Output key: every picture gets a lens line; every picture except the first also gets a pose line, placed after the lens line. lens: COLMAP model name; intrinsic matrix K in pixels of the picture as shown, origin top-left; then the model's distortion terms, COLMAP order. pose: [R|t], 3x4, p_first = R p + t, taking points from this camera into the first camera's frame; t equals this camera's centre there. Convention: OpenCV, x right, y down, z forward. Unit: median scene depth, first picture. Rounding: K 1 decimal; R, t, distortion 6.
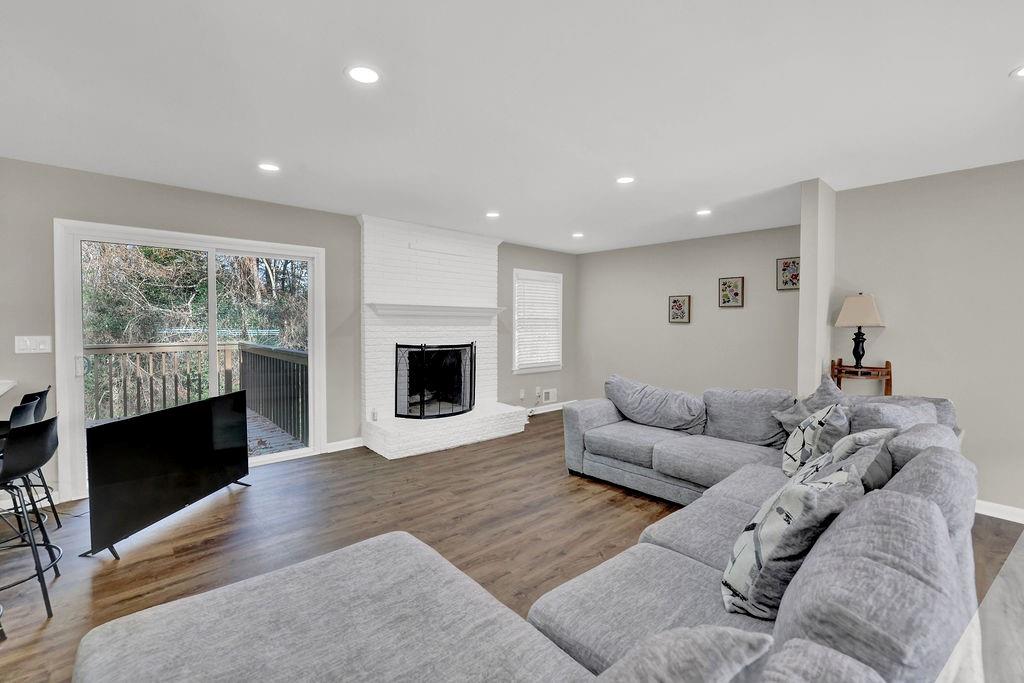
lens RADIAL K [[443.8, 0, 512.2], [0, 443.8, 335.1], [0, 0, 1]] dist [-0.016718, 0.001529]
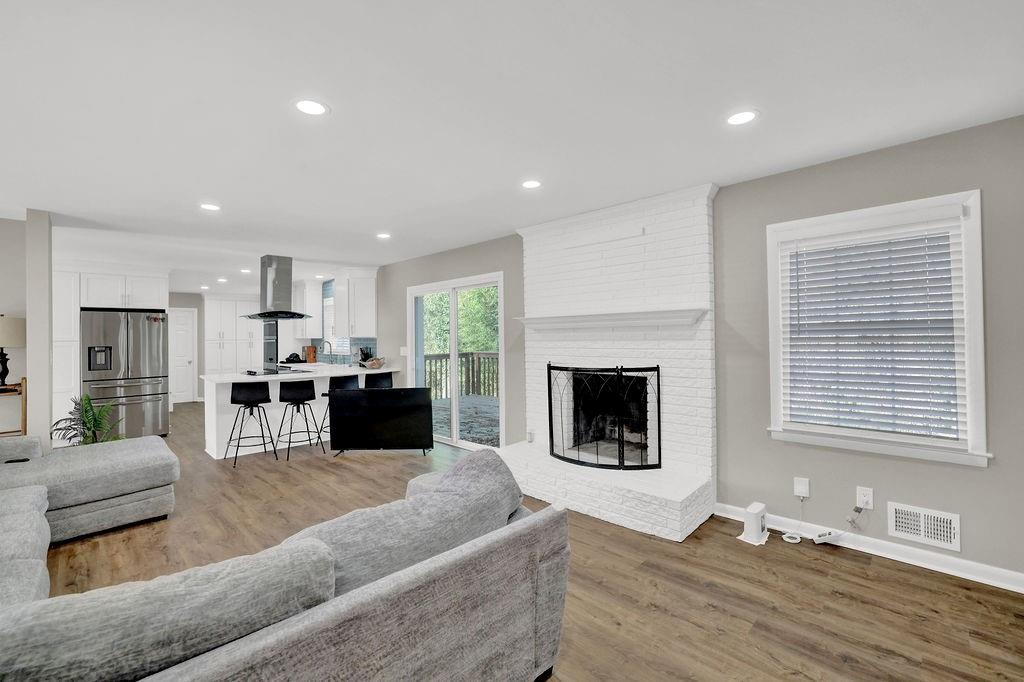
lens RADIAL K [[443.8, 0, 508.2], [0, 443.8, 337.5], [0, 0, 1]] dist [-0.016718, 0.001529]
pose [[0.041656, -0.011401, -0.999067, 0.631161], [-0.015744, 0.999803, -0.012066, -0.017660], [0.999008, 0.016232, 0.041468, 0.902607]]
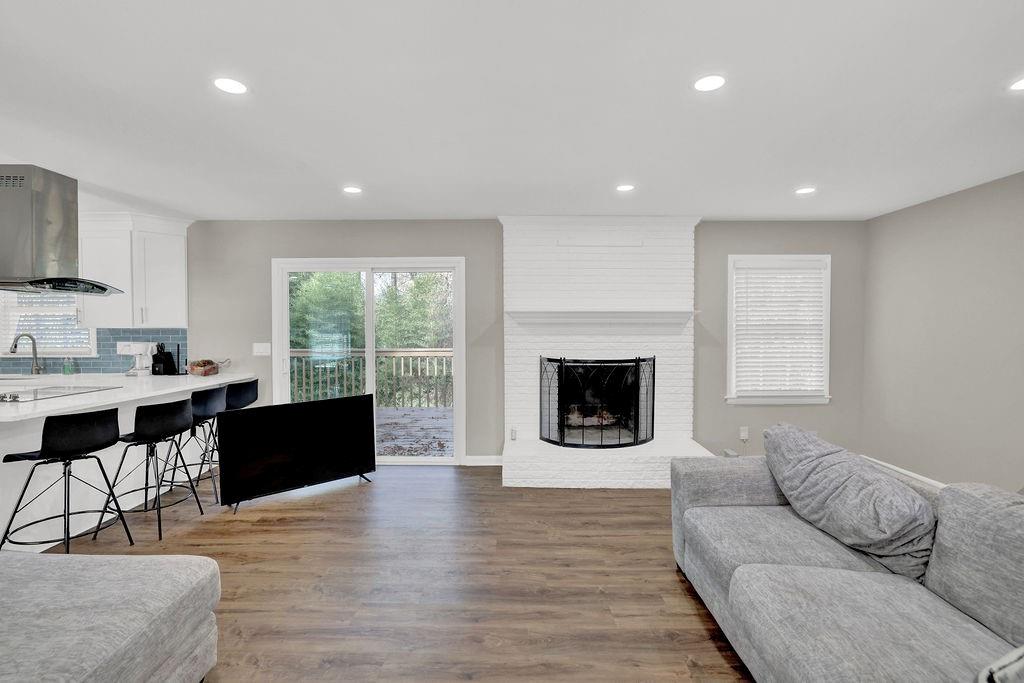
lens RADIAL K [[476.0, 0, 512.4], [0, 476.0, 342.1], [0, 0, 1]] dist [-0.024176, 0.001642]
pose [[0.727407, 0.012752, -0.686088, 0.355543], [-0.012135, 0.999910, 0.005718, -0.013813], [0.686099, 0.004166, 0.727496, 0.281479]]
